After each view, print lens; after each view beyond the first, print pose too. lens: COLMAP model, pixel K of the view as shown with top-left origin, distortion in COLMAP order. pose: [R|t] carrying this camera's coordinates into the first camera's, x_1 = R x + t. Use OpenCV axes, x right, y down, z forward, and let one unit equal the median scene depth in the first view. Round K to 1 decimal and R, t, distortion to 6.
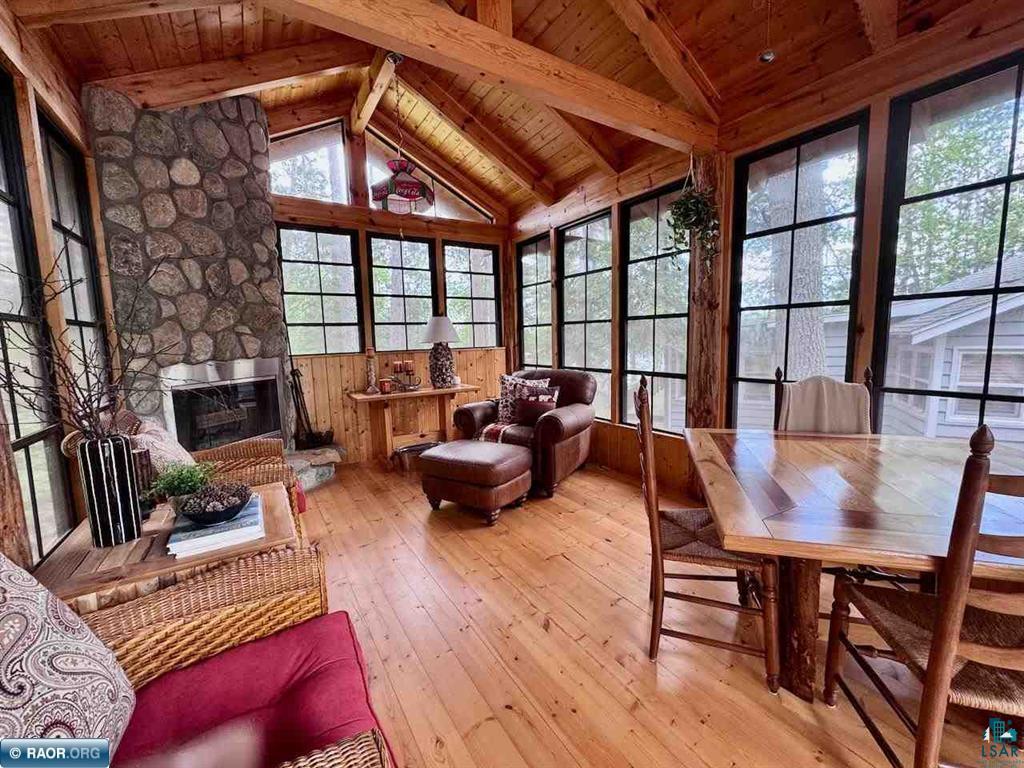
lens RADIAL K [[405.0, 0, 502.2], [0, 405.0, 387.0], [0, 0, 1]] dist [-0.003601, 0.000721]
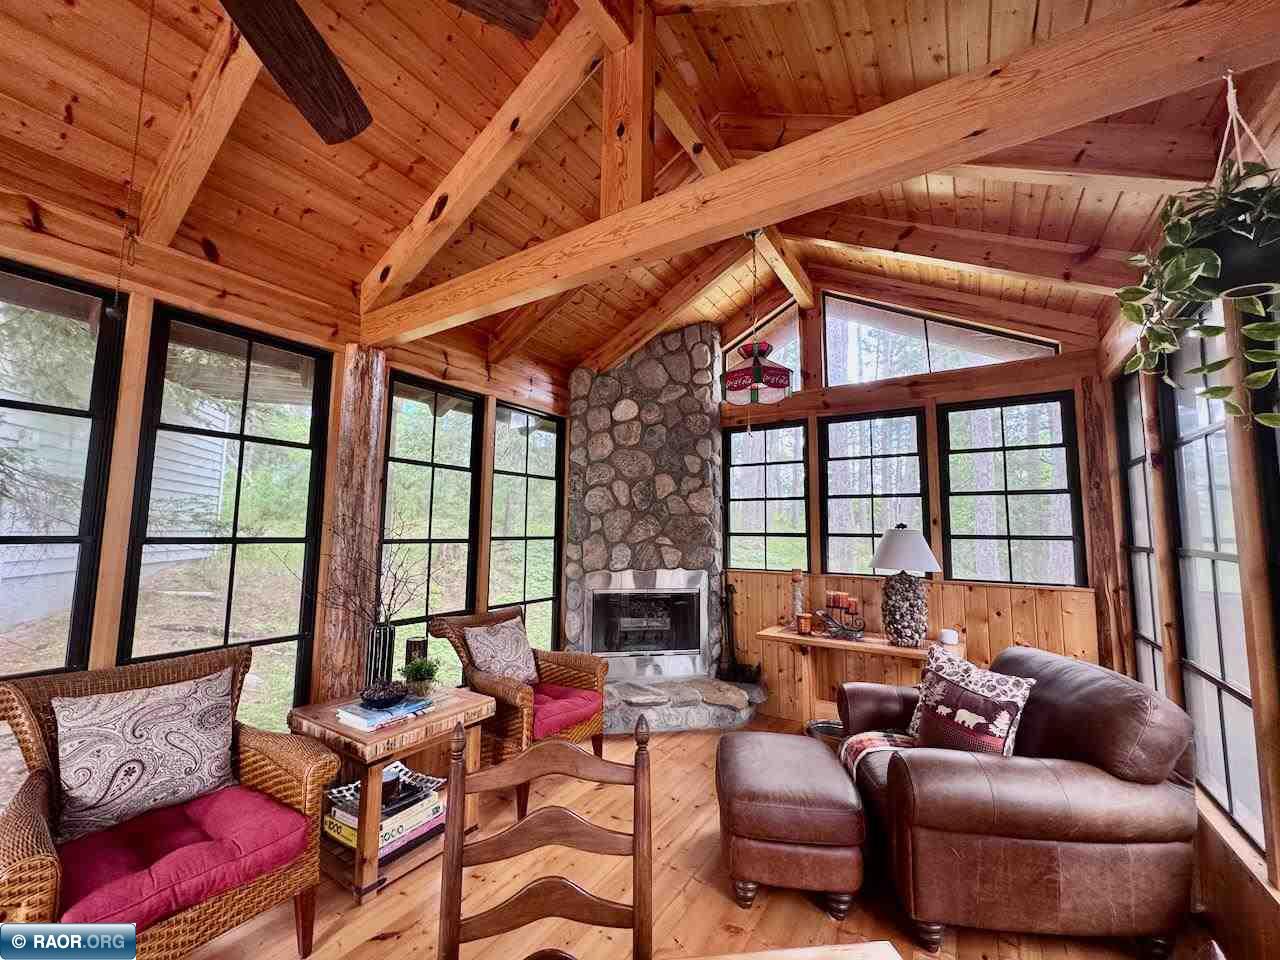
lens RADIAL K [[506.2, 0, 646.1], [0, 506.2, 485.5], [0, 0, 1]] dist [-0.003601, 0.000721]
pose [[0.439810, -0.045611, -0.896932, 0.554450], [-0.129315, 0.985086, -0.113503, -0.143388], [0.888732, 0.165906, 0.427353, 0.432001]]
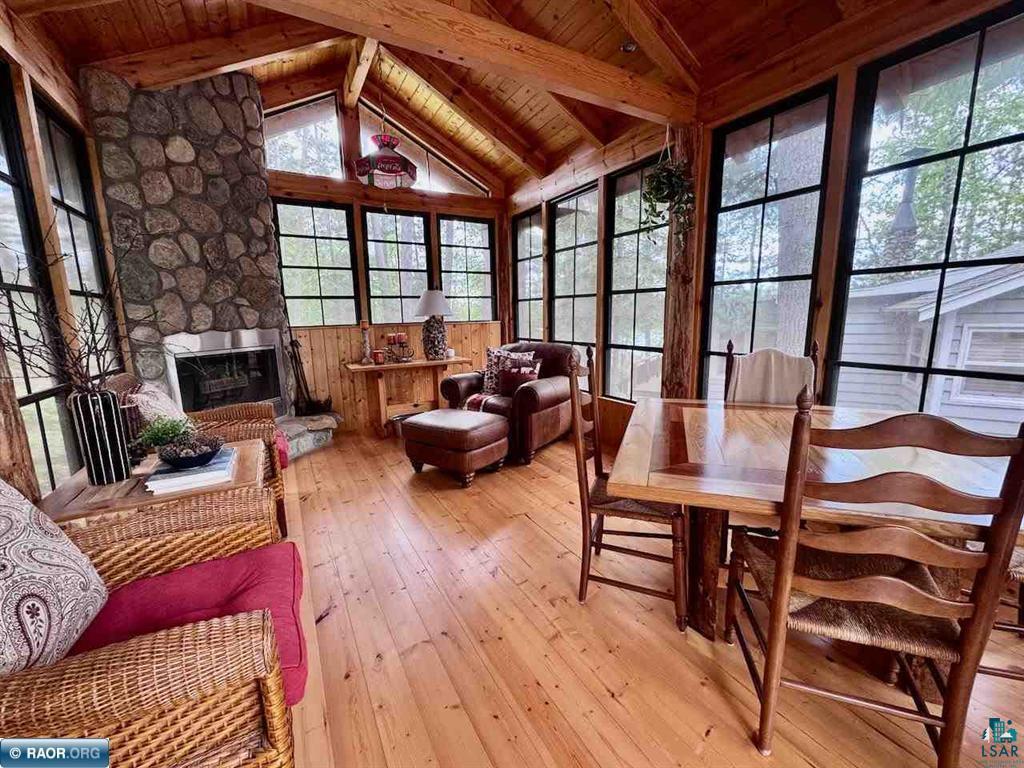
lens RADIAL K [[405.0, 0, 501.7], [0, 405.0, 386.6], [0, 0, 1]] dist [-0.003601, 0.000721]
pose [[0.998884, 0.014992, -0.044779, 0.103853], [-0.012348, 0.998196, 0.058753, 0.011377], [0.045579, -0.058135, 0.997268, -0.045424]]
